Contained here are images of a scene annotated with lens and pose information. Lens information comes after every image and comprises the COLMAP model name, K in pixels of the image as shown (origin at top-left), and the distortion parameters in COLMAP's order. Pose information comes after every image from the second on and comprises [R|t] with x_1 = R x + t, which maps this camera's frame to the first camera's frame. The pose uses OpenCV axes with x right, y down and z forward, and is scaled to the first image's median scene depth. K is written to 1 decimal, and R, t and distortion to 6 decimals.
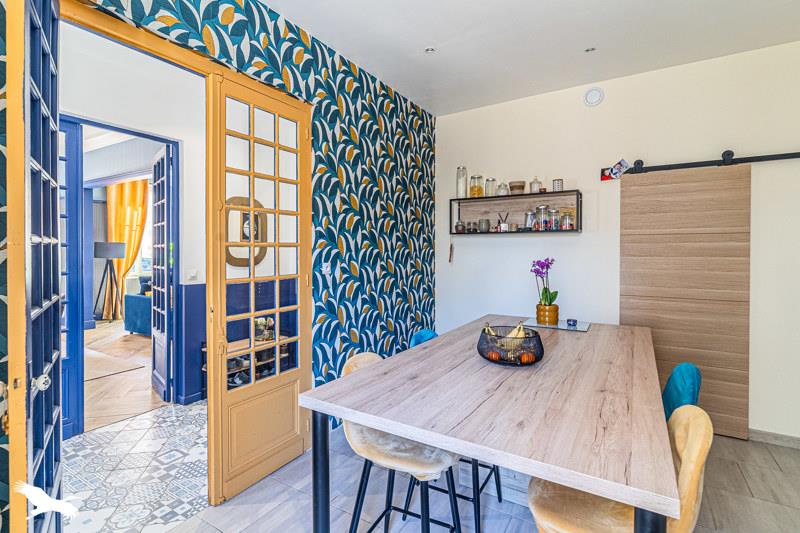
lens RADIAL K [[393.8, 0, 386.7], [0, 393.8, 258.9], [0, 0, 1]] dist [0.000498, -0.000334]
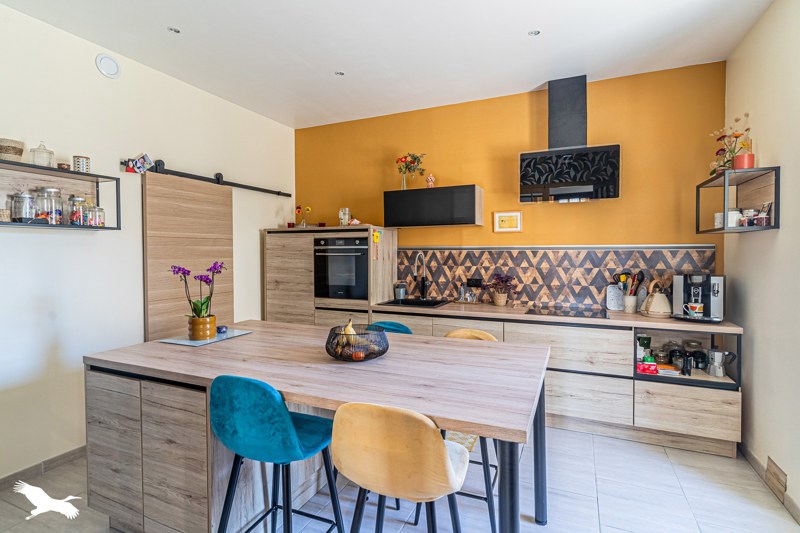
lens RADIAL K [[389.8, 0, 397.4], [0, 389.8, 262.3], [0, 0, 1]] dist [0.002498, 0.000265]
pose [[-0.157779, -0.027119, 0.987102, -0.505212], [0.023666, 0.999232, 0.031235, -0.018660], [-0.987191, 0.028289, -0.157016, 0.718393]]
